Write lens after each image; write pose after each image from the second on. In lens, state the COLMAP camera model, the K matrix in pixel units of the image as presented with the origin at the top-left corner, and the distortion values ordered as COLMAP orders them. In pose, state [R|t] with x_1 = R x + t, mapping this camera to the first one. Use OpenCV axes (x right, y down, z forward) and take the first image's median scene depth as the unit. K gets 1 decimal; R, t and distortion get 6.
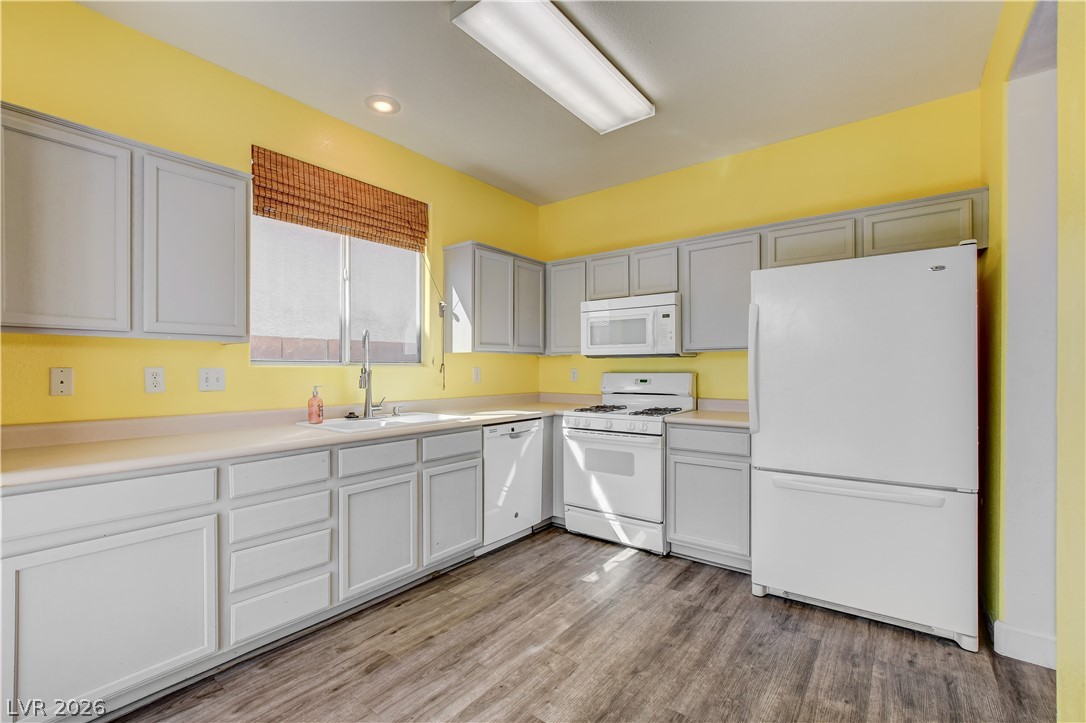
lens RADIAL K [[476.2, 0, 550.5], [0, 476.2, 371.2], [0, 0, 1]] dist [-0.016748, 0.003753]
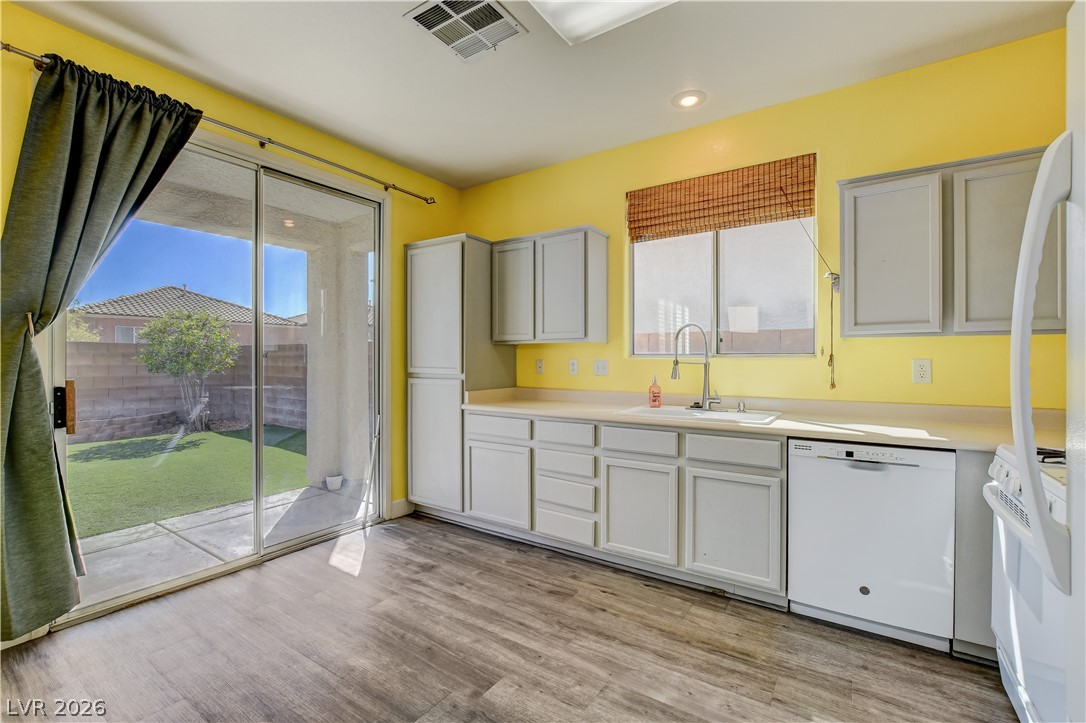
lens RADIAL K [[476.2, 0, 524.8], [0, 476.2, 361.3], [0, 0, 1]] dist [-0.016748, 0.003753]
pose [[0.028960, 0.003609, -0.999574, 0.682049], [-0.005779, 0.999977, 0.003443, -0.005406], [0.999564, 0.005677, 0.028980, 0.655974]]
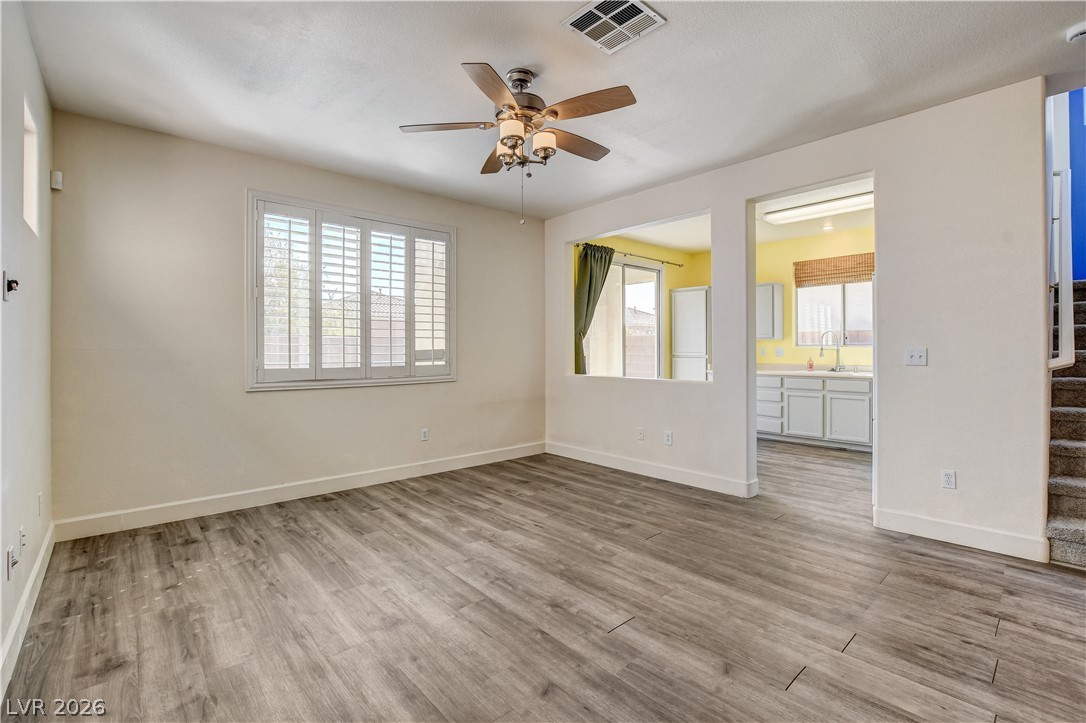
lens RADIAL K [[476.2, 0, 547.9], [0, 476.2, 356.1], [0, 0, 1]] dist [-0.016748, 0.003753]
pose [[-0.175364, 0.011811, -0.984433, 2.133161], [-0.000136, 0.999928, 0.012021, 0.006626], [0.984504, 0.002242, -0.175350, 0.116338]]
